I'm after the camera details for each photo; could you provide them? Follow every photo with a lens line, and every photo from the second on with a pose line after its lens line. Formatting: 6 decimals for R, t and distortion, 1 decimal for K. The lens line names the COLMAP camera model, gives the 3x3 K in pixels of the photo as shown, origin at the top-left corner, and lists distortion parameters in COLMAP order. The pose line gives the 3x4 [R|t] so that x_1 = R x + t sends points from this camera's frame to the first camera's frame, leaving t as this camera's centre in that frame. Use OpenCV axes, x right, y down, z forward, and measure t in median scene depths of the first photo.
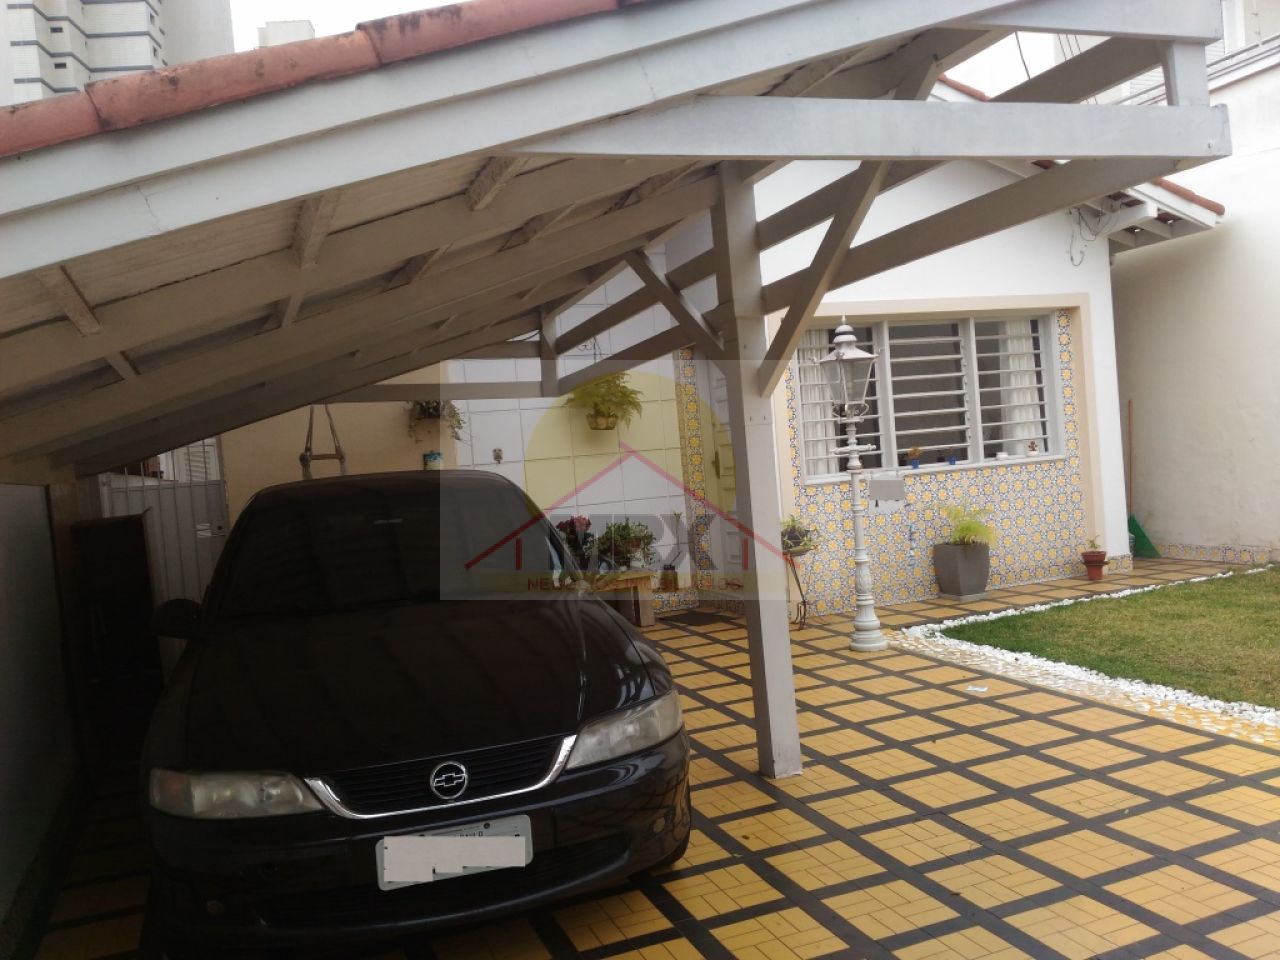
lens RADIAL K [[1060.4, 0, 663.3], [0, 1060.4, 477.8], [0, 0, 1]] dist [0.072410, -0.107583]
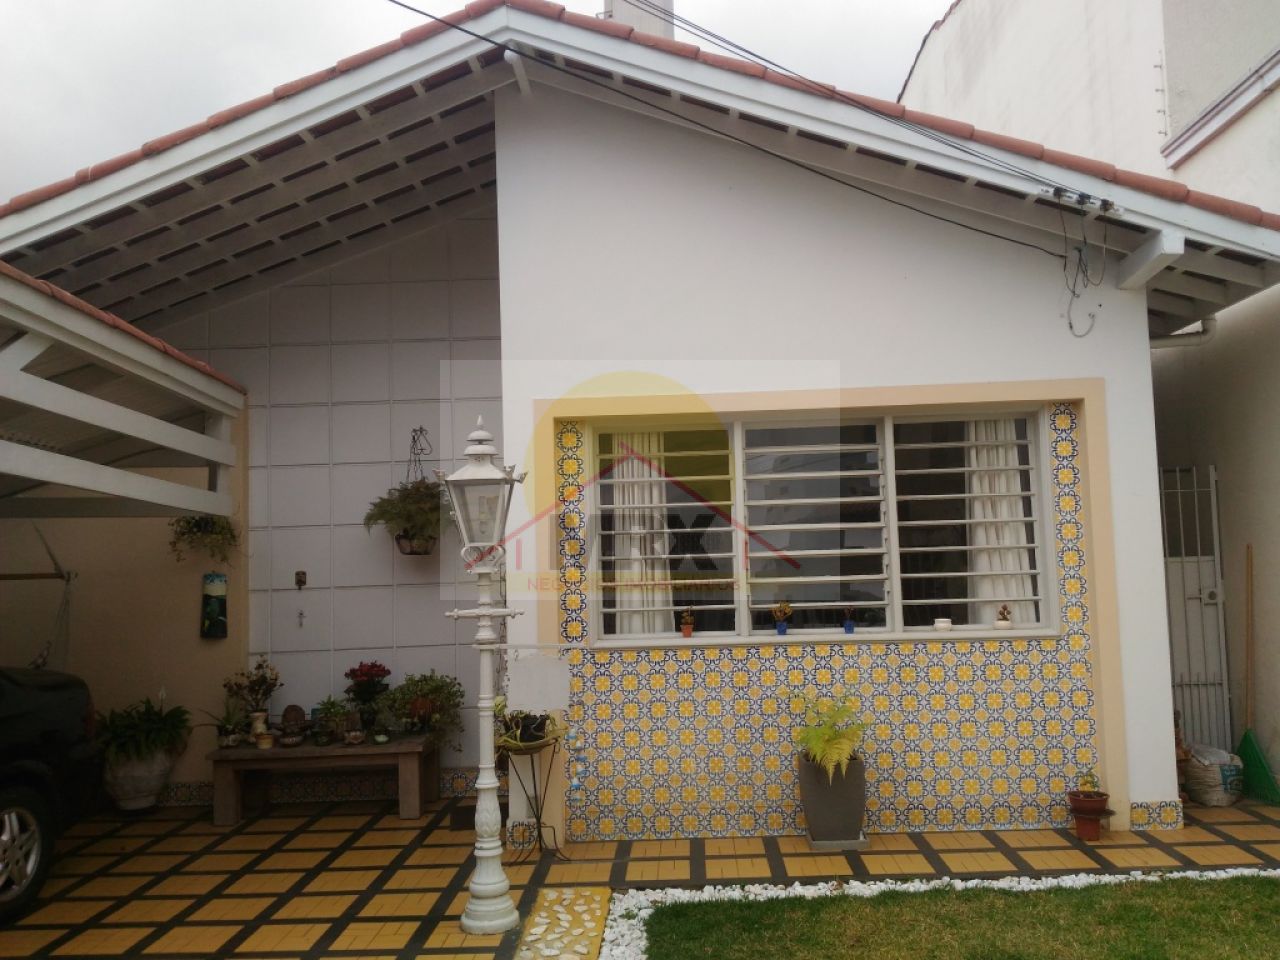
lens RADIAL K [[1060.4, 0, 663.3], [0, 1060.4, 477.8], [0, 0, 1]] dist [0.072410, -0.107583]
pose [[0.915037, 0.022346, -0.402751, 0.418711], [-0.055769, 0.995884, -0.071451, -0.053479], [0.399497, 0.087841, 0.912517, 0.320748]]
